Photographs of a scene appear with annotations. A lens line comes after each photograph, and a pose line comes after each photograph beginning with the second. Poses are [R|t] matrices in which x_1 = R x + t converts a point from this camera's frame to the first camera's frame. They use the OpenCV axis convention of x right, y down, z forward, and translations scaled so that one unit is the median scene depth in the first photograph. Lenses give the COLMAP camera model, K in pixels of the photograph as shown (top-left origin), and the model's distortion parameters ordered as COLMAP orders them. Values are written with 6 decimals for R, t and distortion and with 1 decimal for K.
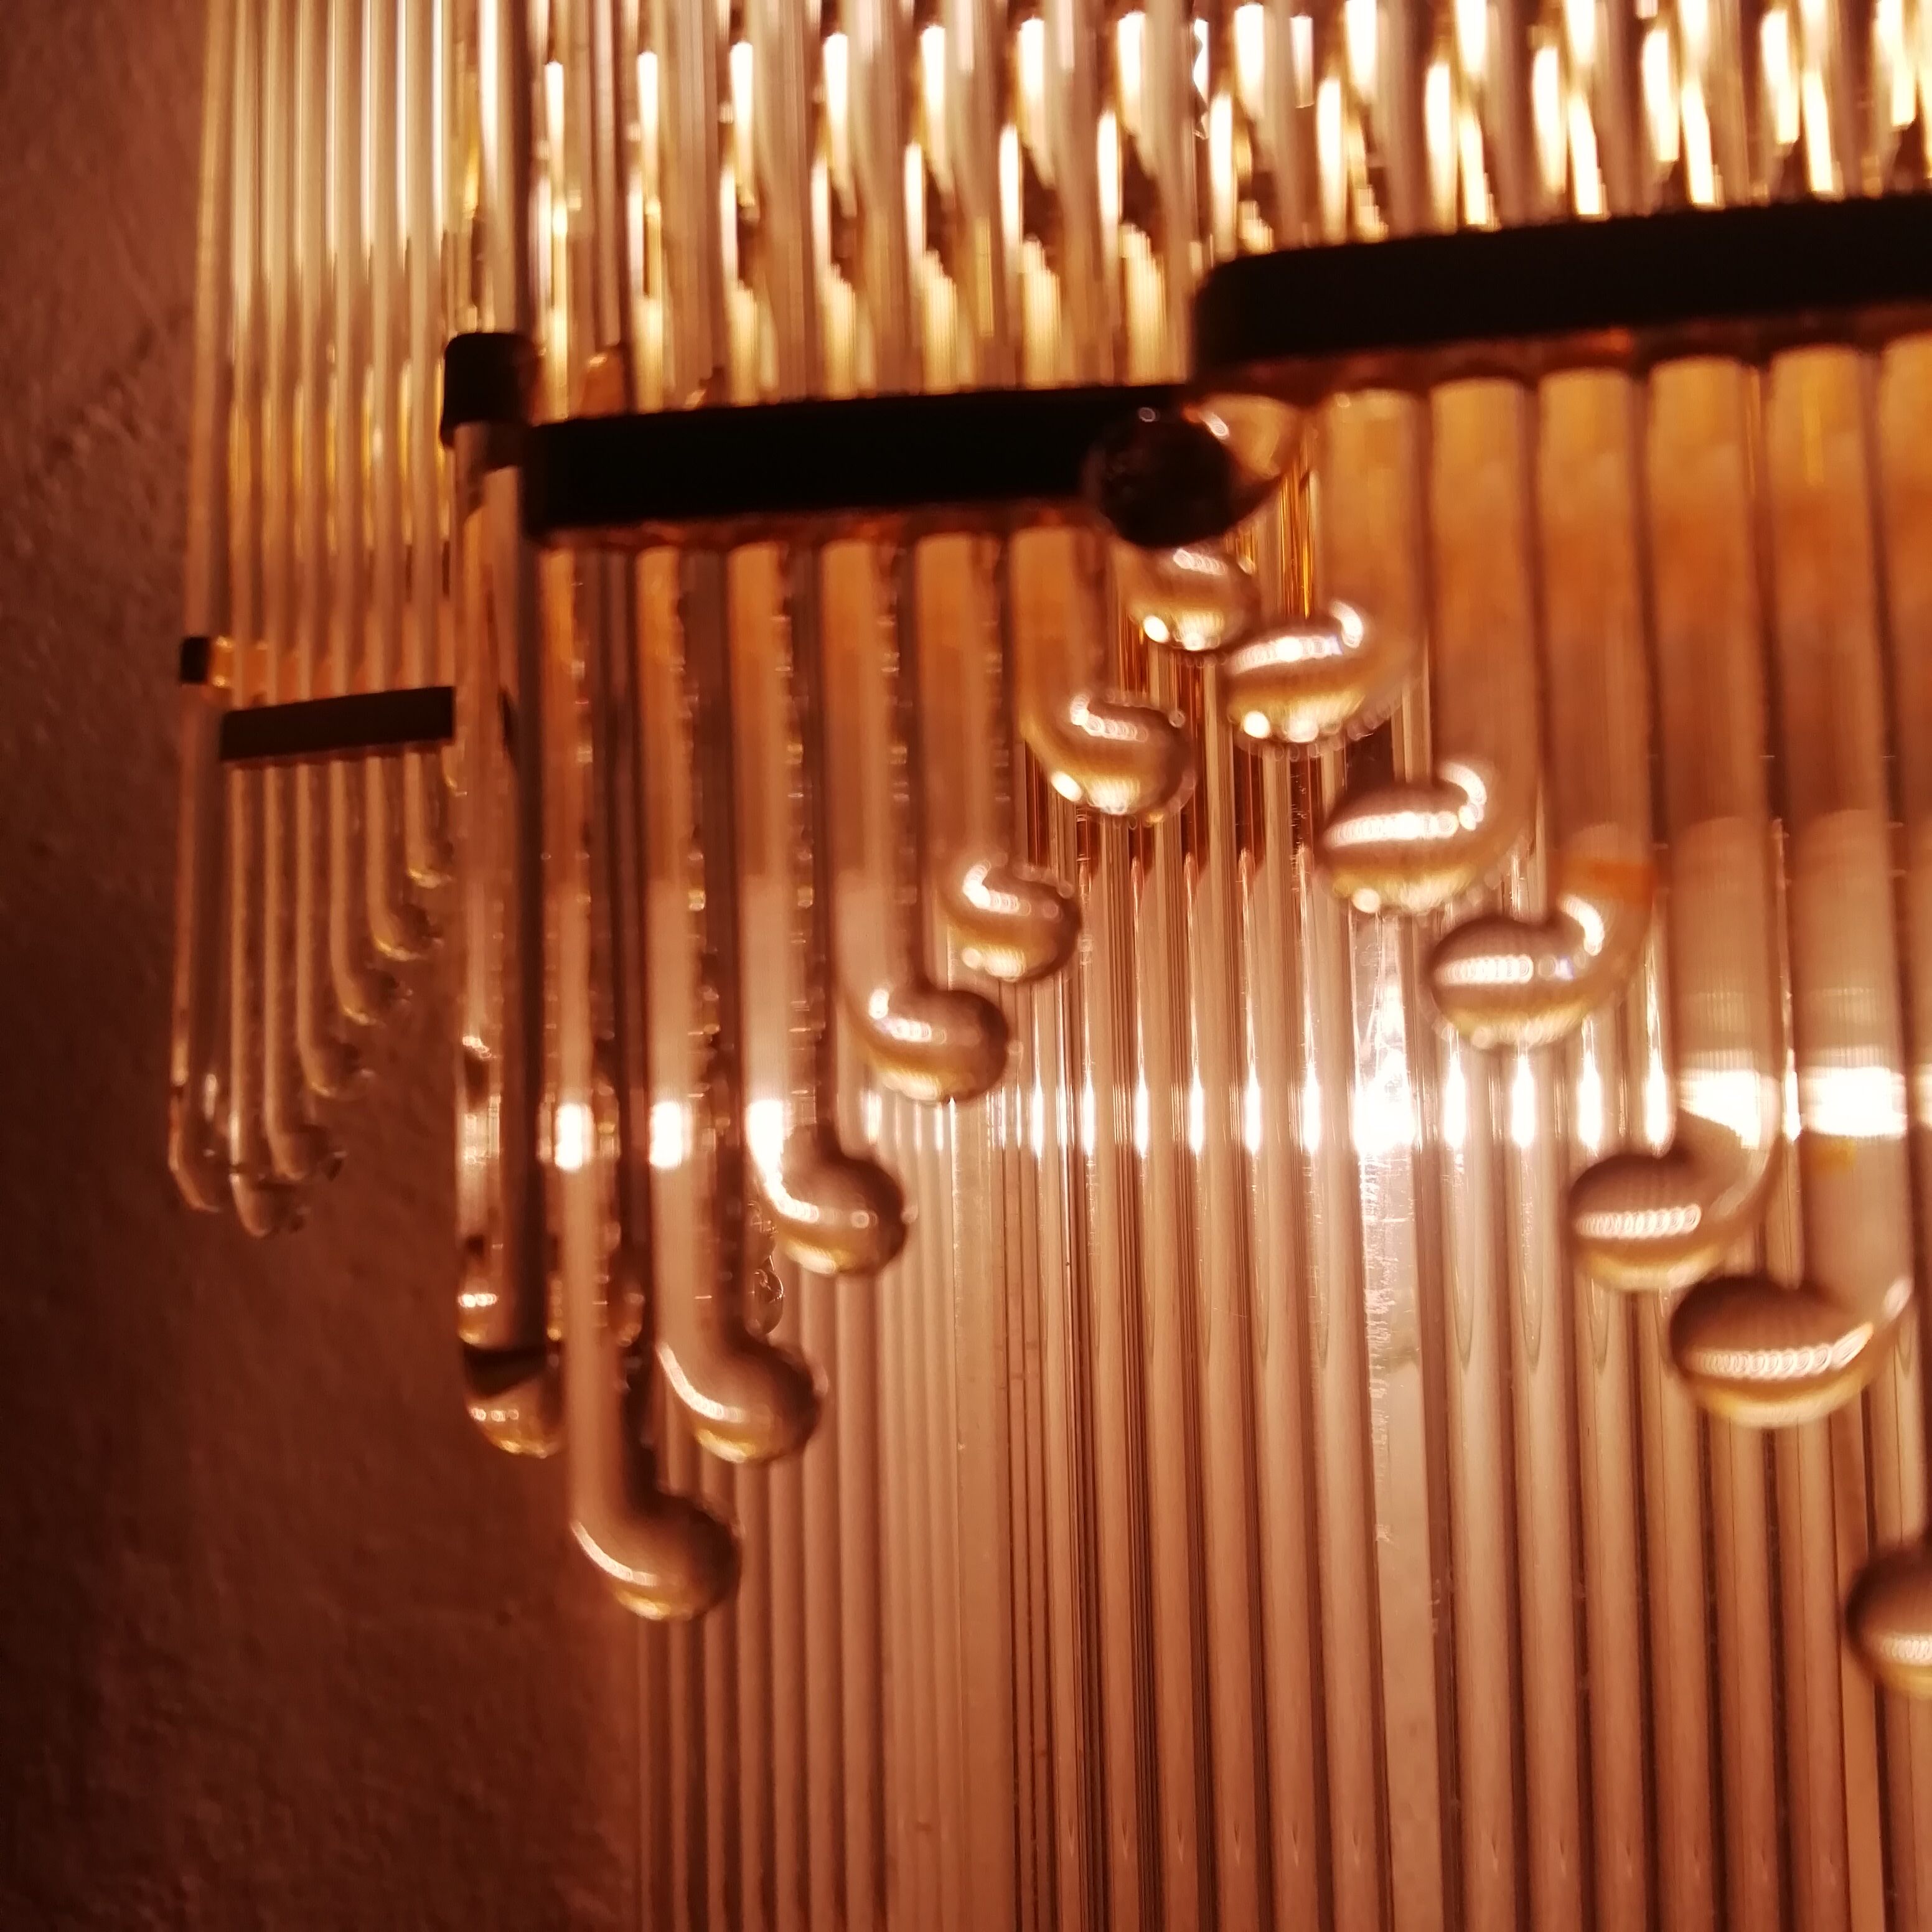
lens RADIAL K [[1977.6, 0, 948.2], [0, 1977.6, 959.7], [0, 0, 1]] dist [-0.019097, 0.000000]
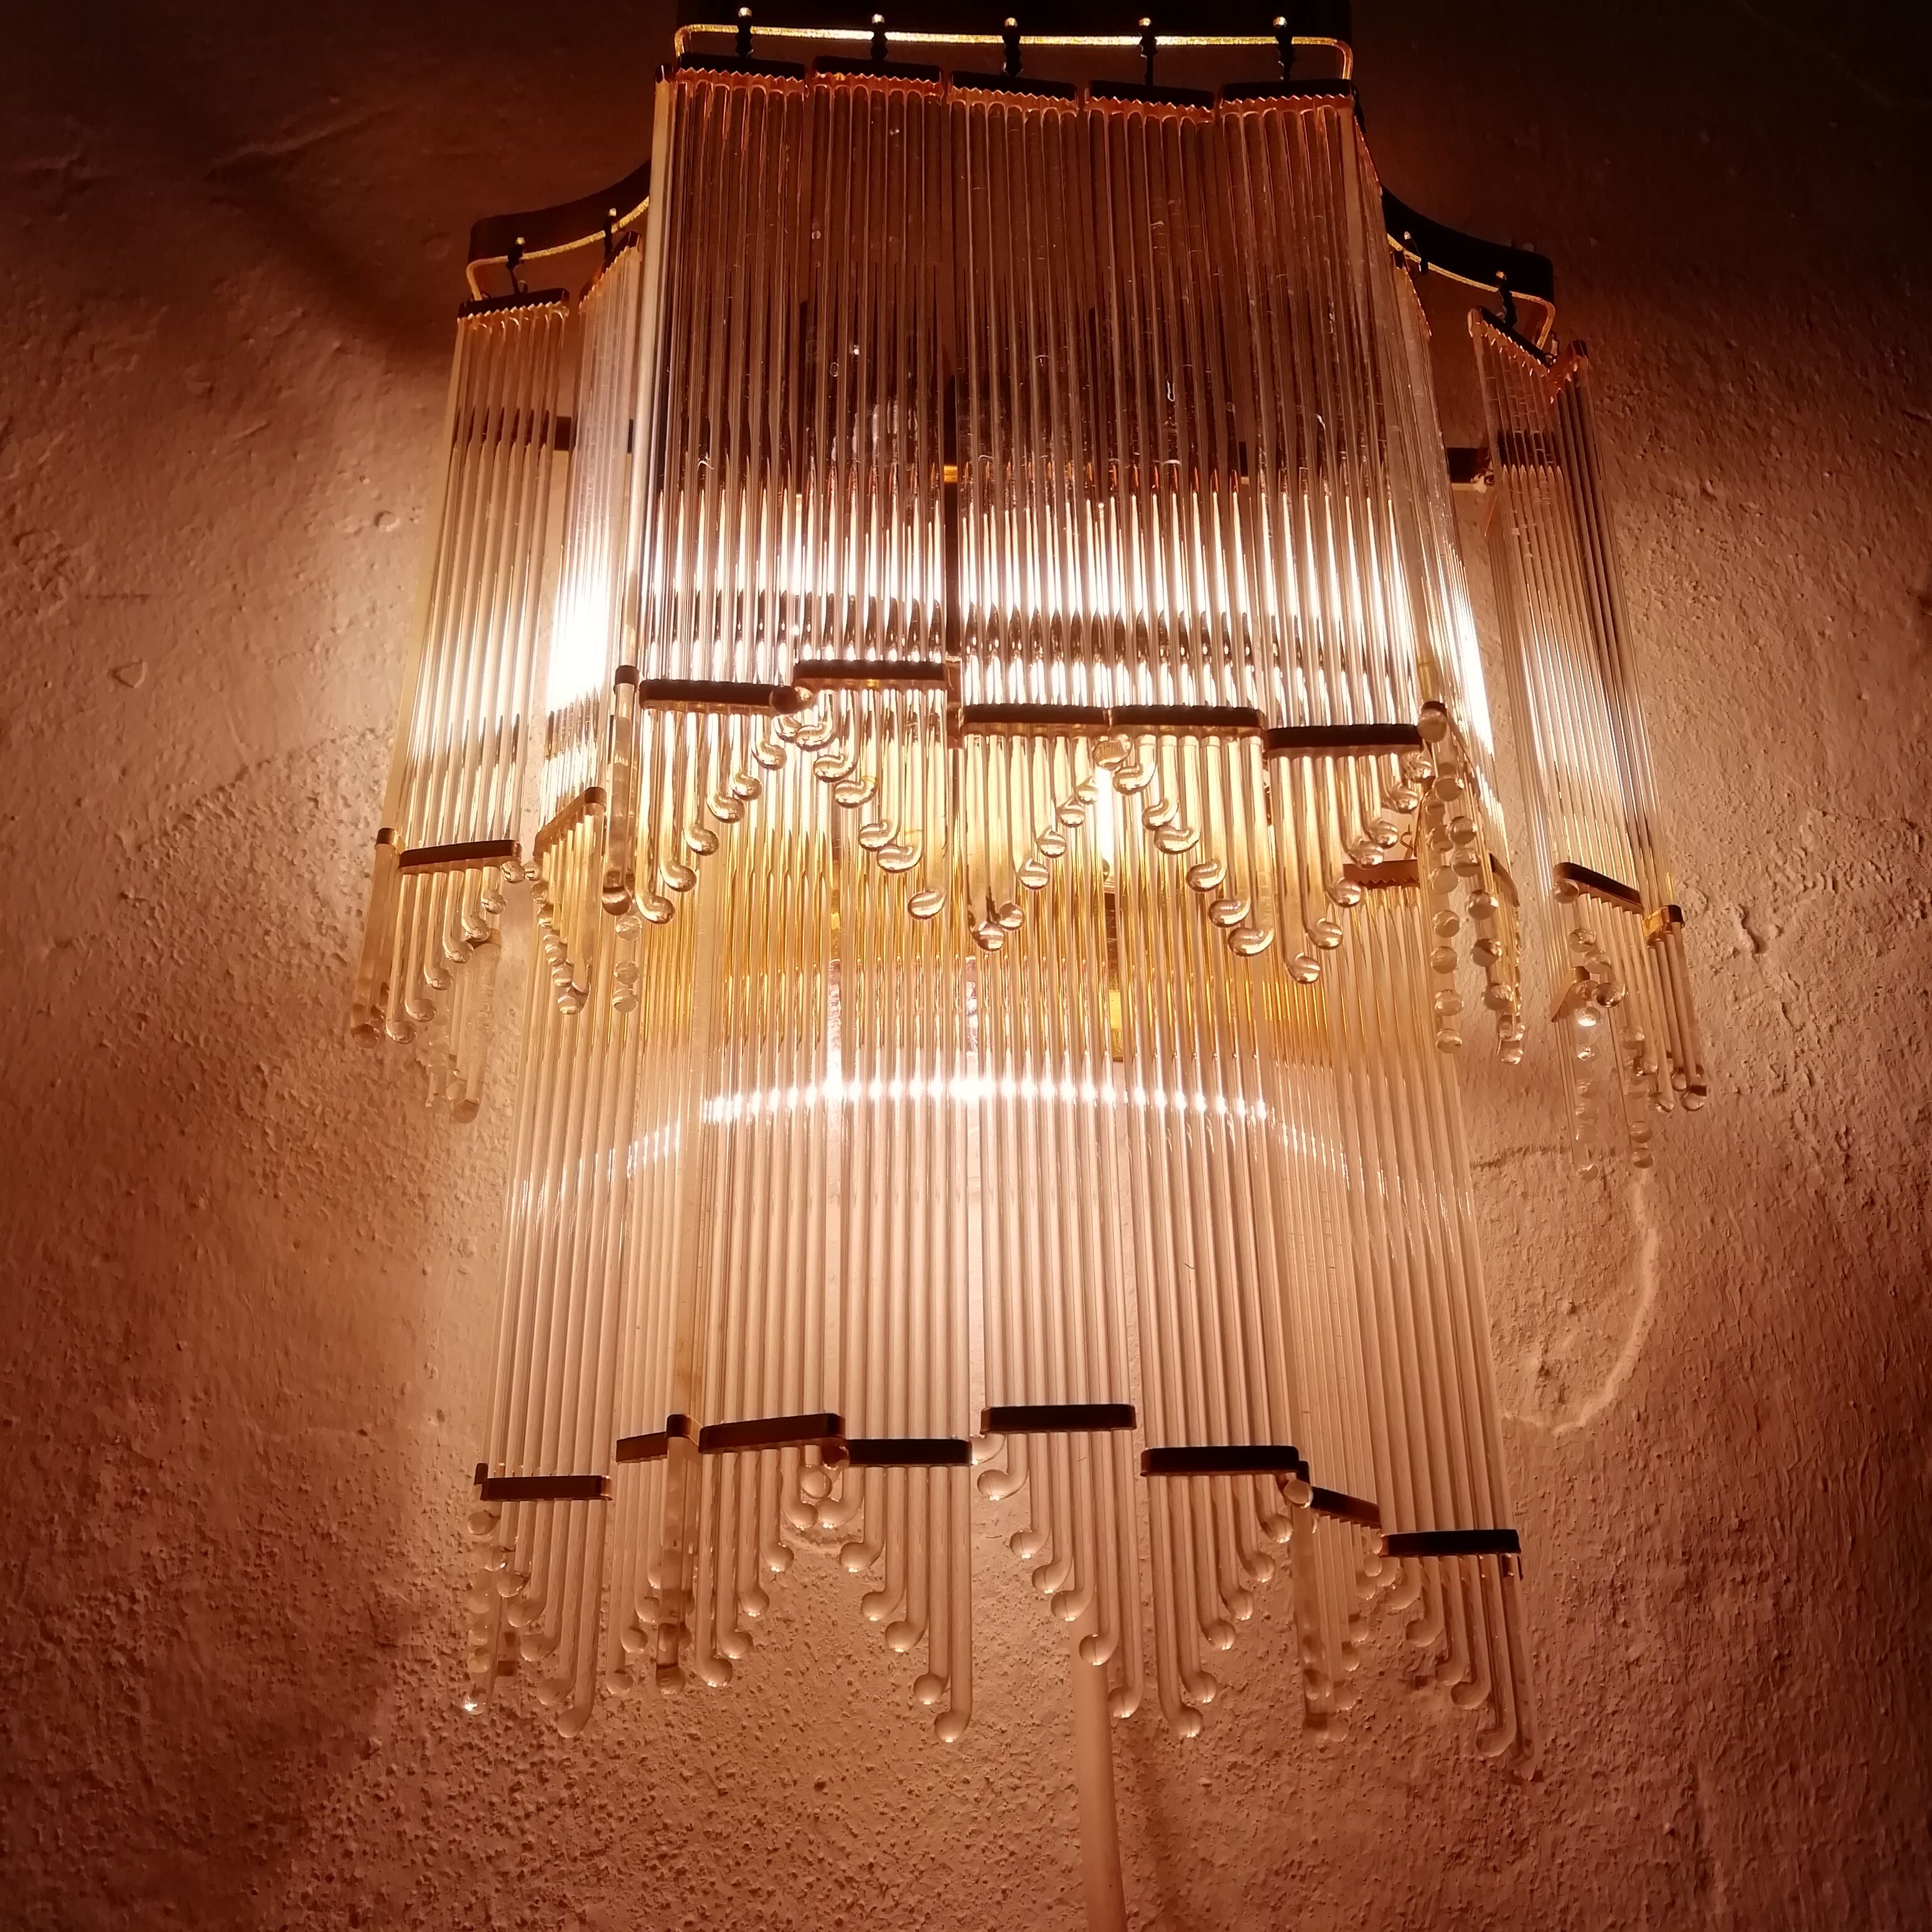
lens RADIAL K [[1977.6, 0, 979.9], [0, 1977.6, 976.1], [0, 0, 1]] dist [-0.019097, 0.000000]
pose [[0.971651, 0.106550, 0.211047, -0.100346], [-0.024141, 0.932734, -0.359757, 0.563949], [-0.235183, 0.344463, 0.908864, -0.874694]]
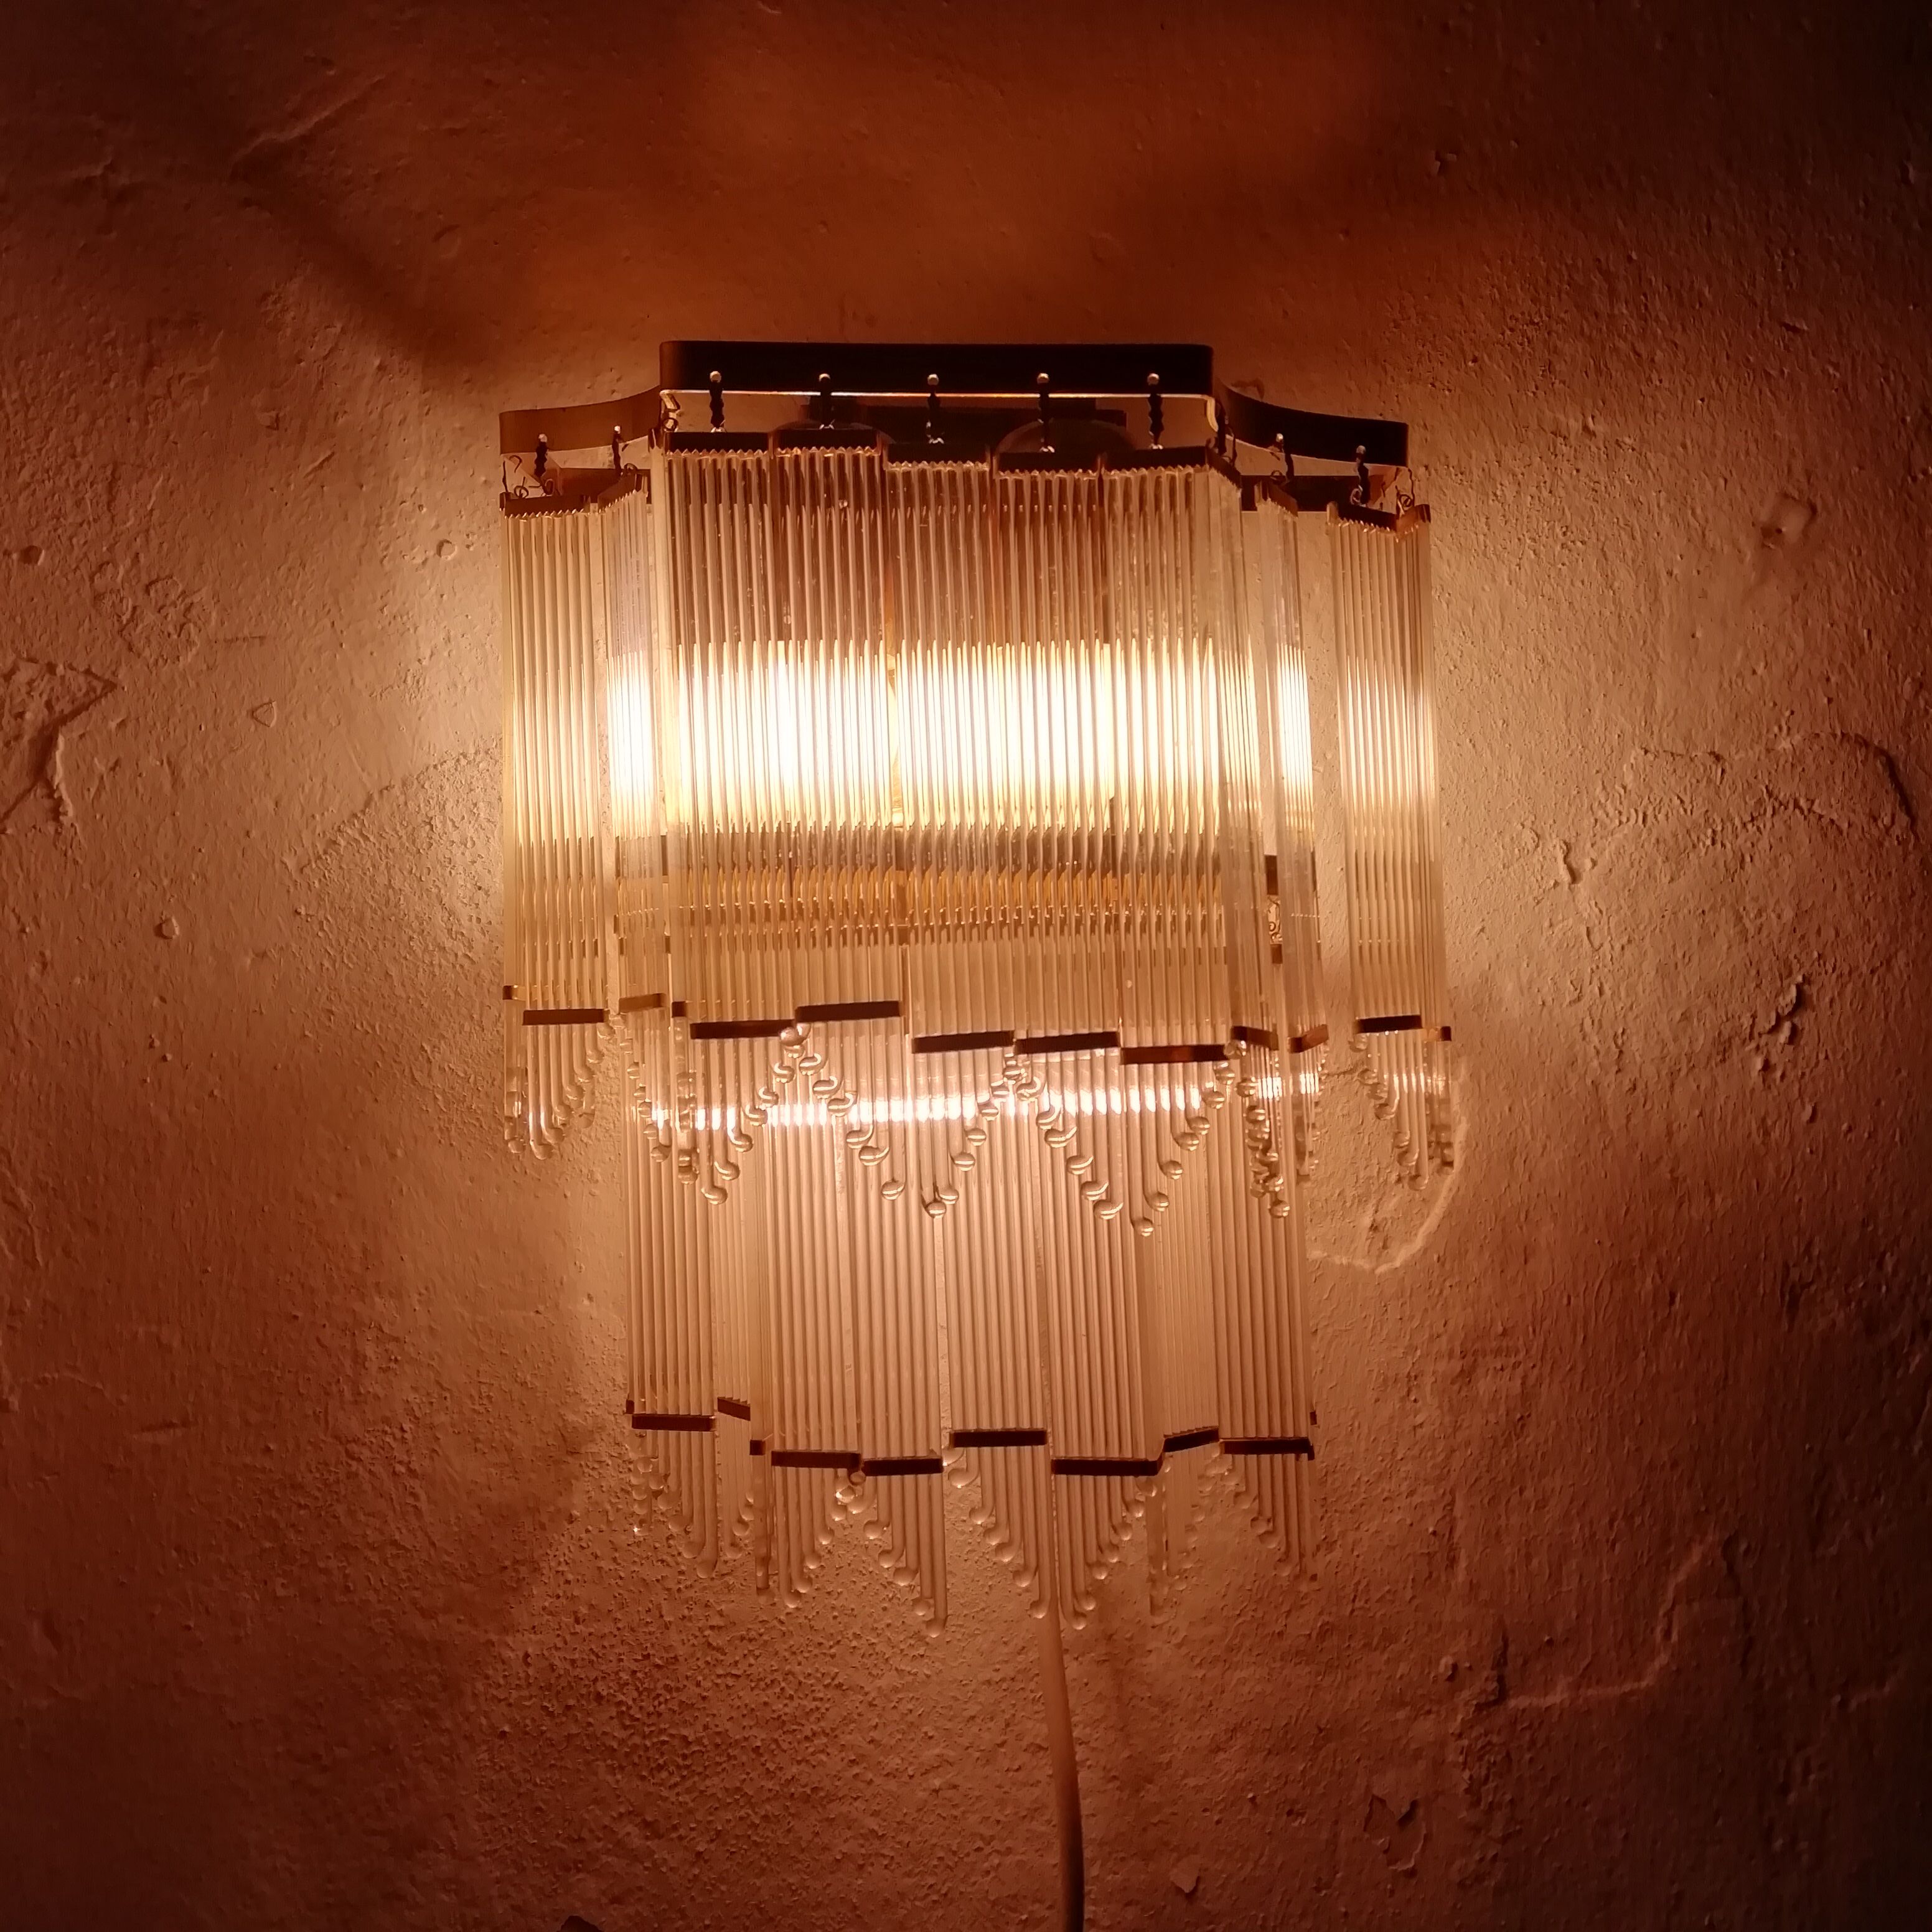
lens RADIAL K [[1977.6, 0, 983.9], [0, 1977.6, 963.2], [0, 0, 1]] dist [-0.019097, 0.000000]
pose [[0.979298, -0.008922, 0.202226, -0.168225], [0.004067, 0.999694, 0.024409, -0.178169], [-0.202382, -0.023082, 0.979035, -1.595065]]
